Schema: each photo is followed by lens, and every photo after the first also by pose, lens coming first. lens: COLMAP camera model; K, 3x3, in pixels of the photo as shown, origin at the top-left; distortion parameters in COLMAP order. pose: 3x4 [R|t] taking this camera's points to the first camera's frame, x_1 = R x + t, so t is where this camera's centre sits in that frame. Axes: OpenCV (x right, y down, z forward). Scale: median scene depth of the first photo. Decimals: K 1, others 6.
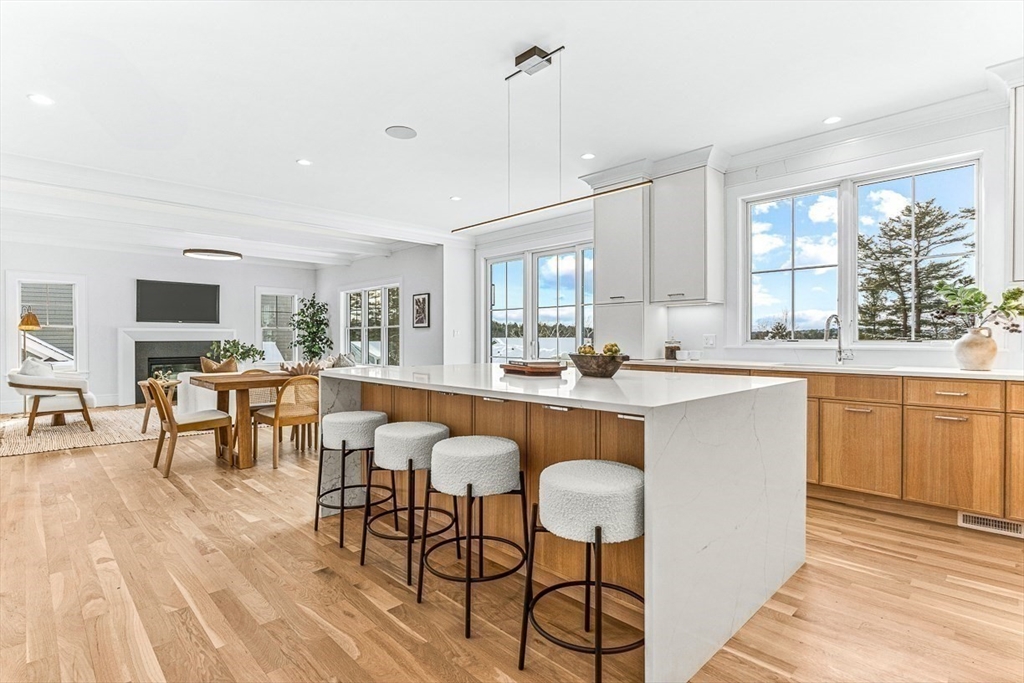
lens RADIAL K [[503.4, 0, 512.0], [0, 503.4, 341.5], [0, 0, 1]] dist [0.001359, 0.000613]
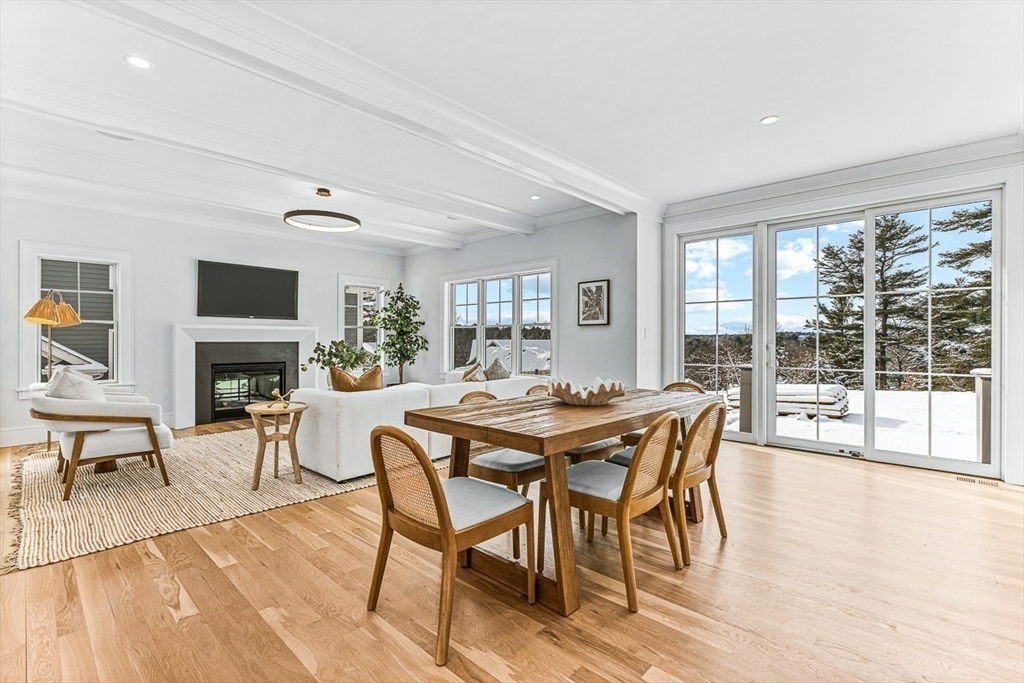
lens RADIAL K [[464.2, 0, 512.0], [0, 464.2, 341.5], [0, 0, 1]] dist [0.001364, 0.000154]
pose [[0.999041, 0.003972, 0.043600, -0.301056], [-0.003849, 0.999988, -0.002908, -0.001083], [-0.043611, 0.002737, 0.999045, 0.281653]]
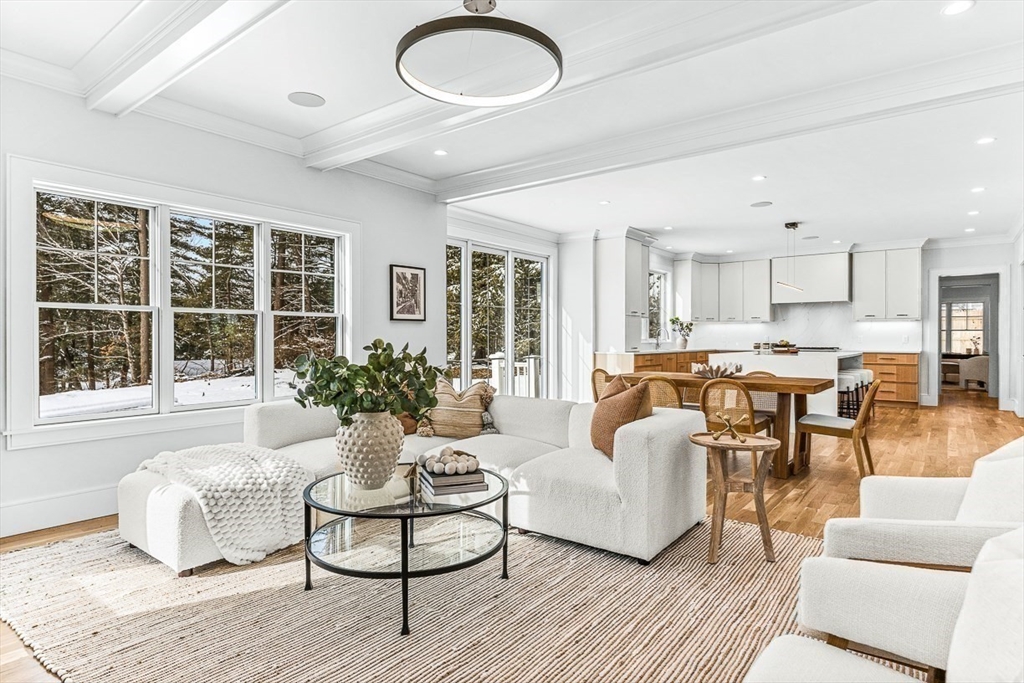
lens RADIAL K [[558.5, 0, 512.0], [0, 558.5, 341.5], [0, 0, 1]] dist [-0.001407, -0.000231]
pose [[-0.144350, -0.007016, 0.989502, -0.798748], [0.006204, 0.999949, 0.007995, -0.005978], [-0.989507, 0.007293, -0.144299, 0.881912]]
